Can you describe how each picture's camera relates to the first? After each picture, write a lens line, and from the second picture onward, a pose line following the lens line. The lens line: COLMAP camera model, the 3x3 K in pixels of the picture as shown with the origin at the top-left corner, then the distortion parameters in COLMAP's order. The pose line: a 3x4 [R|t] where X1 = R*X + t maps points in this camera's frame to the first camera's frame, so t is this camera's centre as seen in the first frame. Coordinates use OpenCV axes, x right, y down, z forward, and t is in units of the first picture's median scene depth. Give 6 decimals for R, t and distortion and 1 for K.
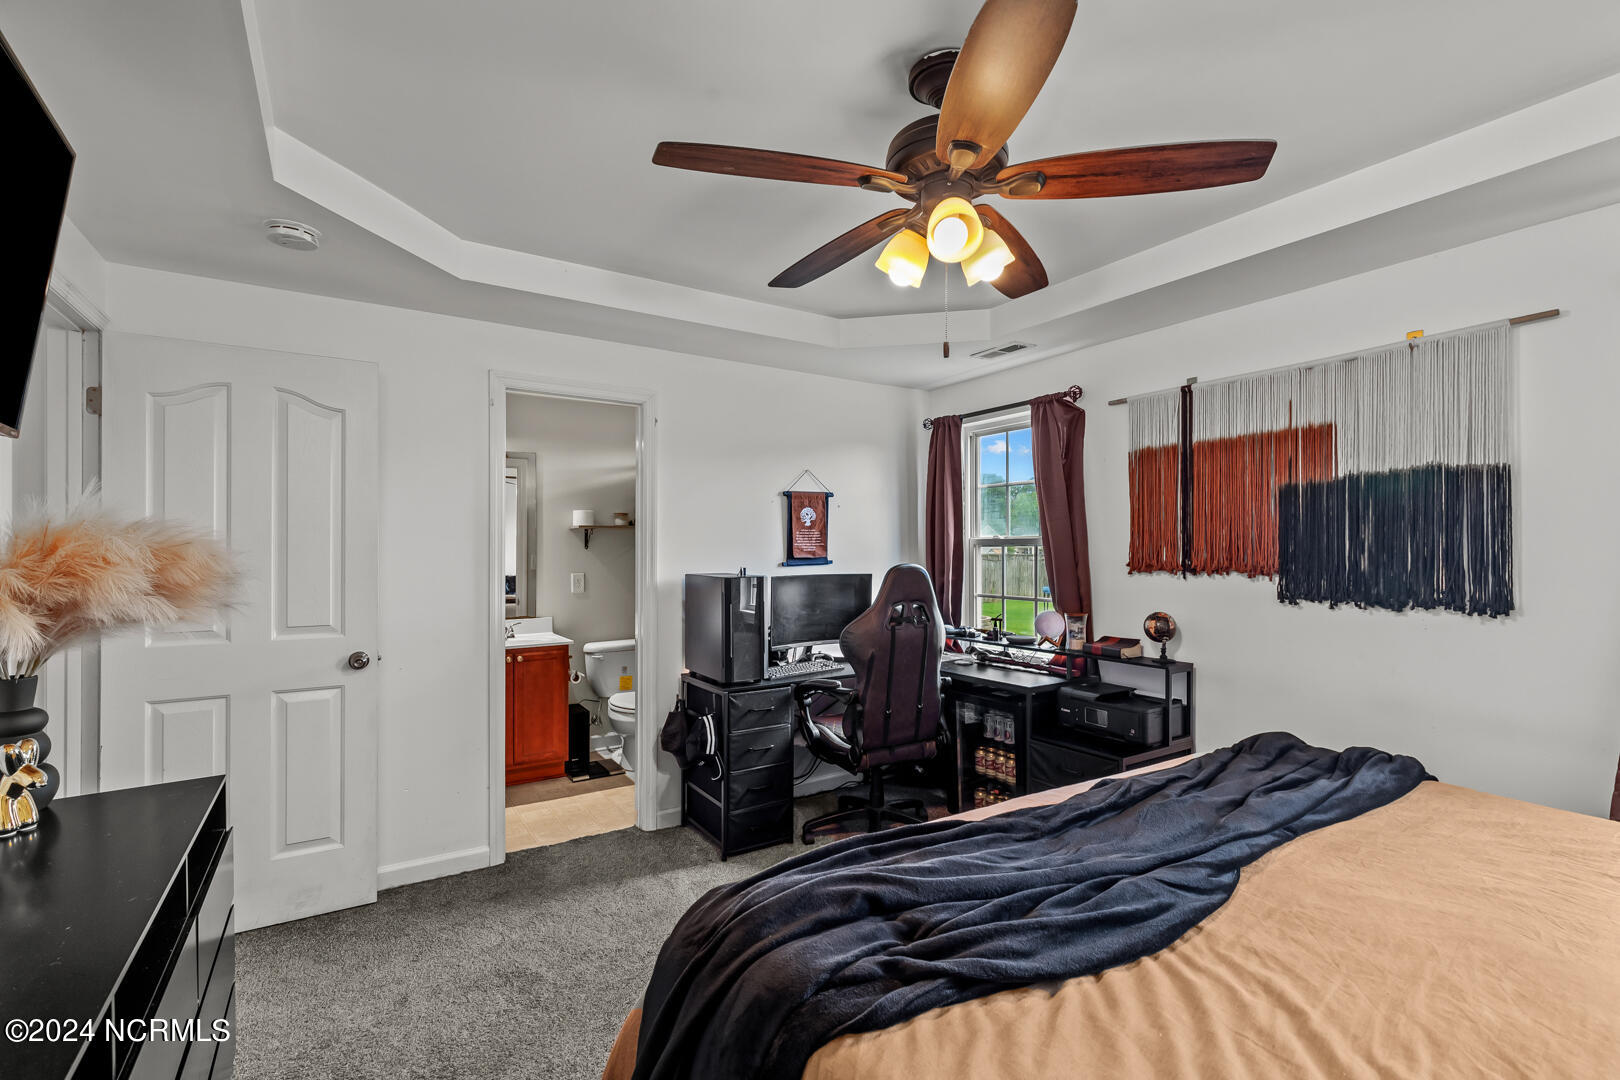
lens RADIAL K [[739.1, 0, 811.1], [0, 739.1, 539.4], [0, 0, 1]] dist [0.010297, -0.002695]
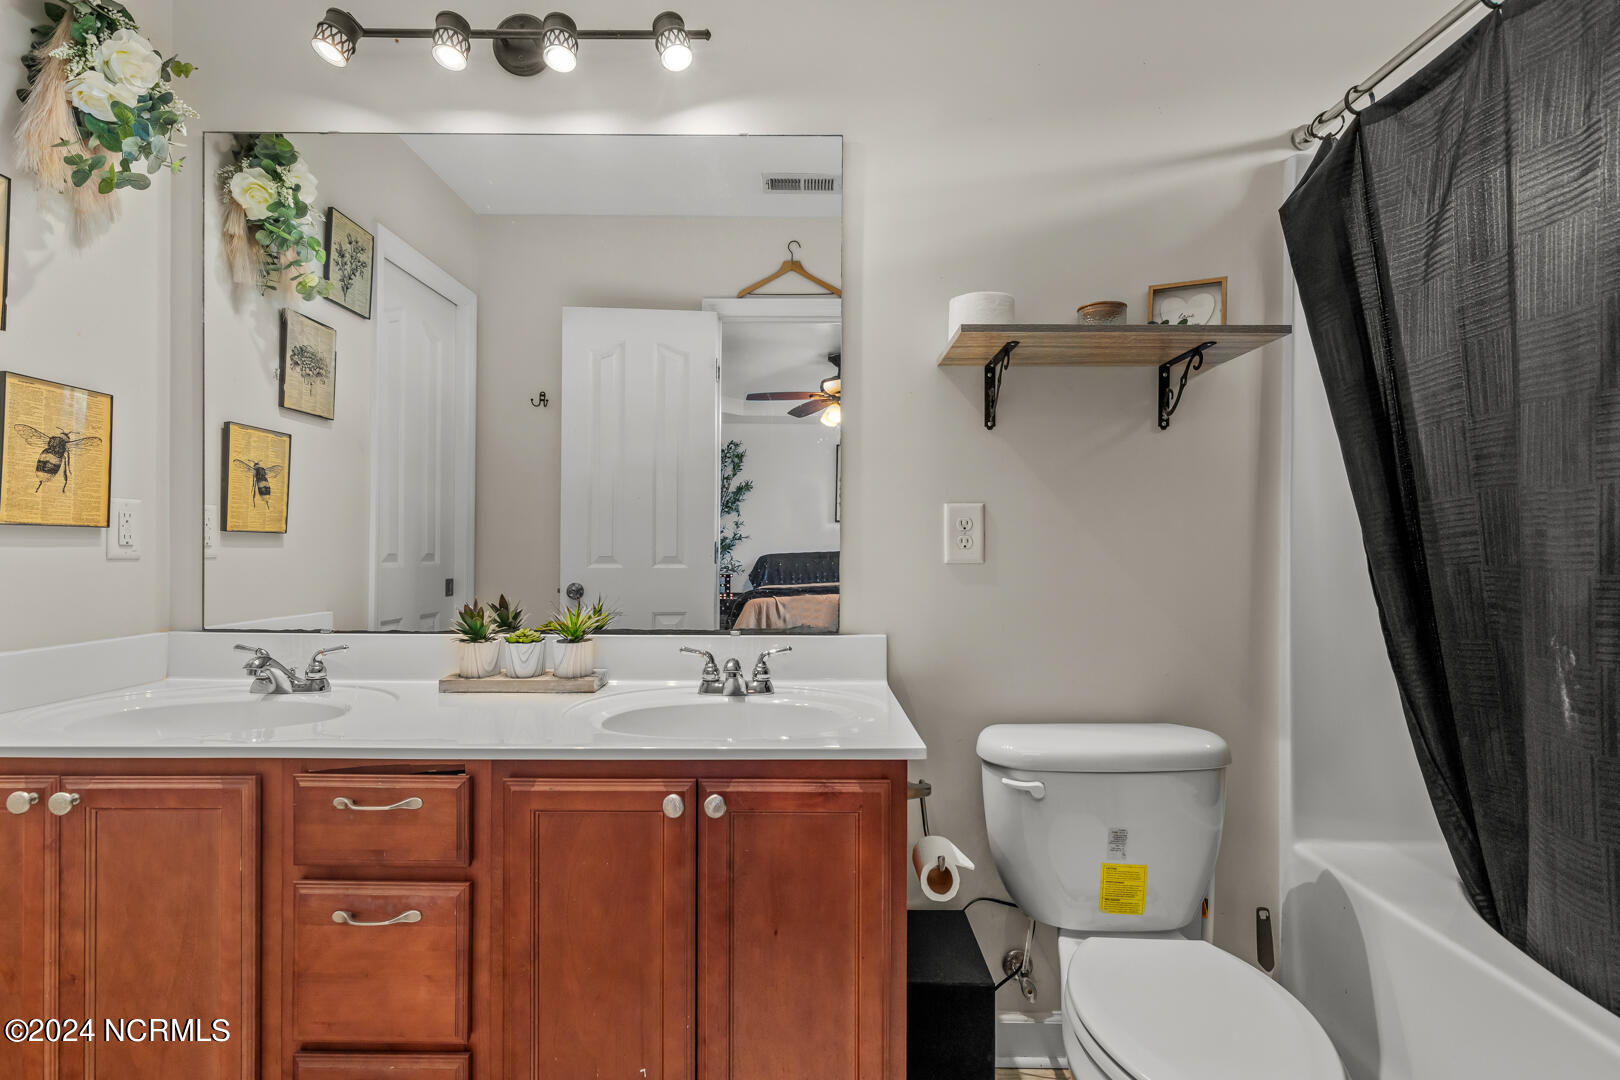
lens RADIAL K [[739.1, 0, 810.8], [0, 739.1, 537.6], [0, 0, 1]] dist [0.010297, -0.002695]
pose [[0.844193, 0.007805, -0.535983, -0.204126], [-0.007406, 0.999968, 0.002897, 0.060540], [0.535988, 0.001524, 0.844224, 0.708939]]
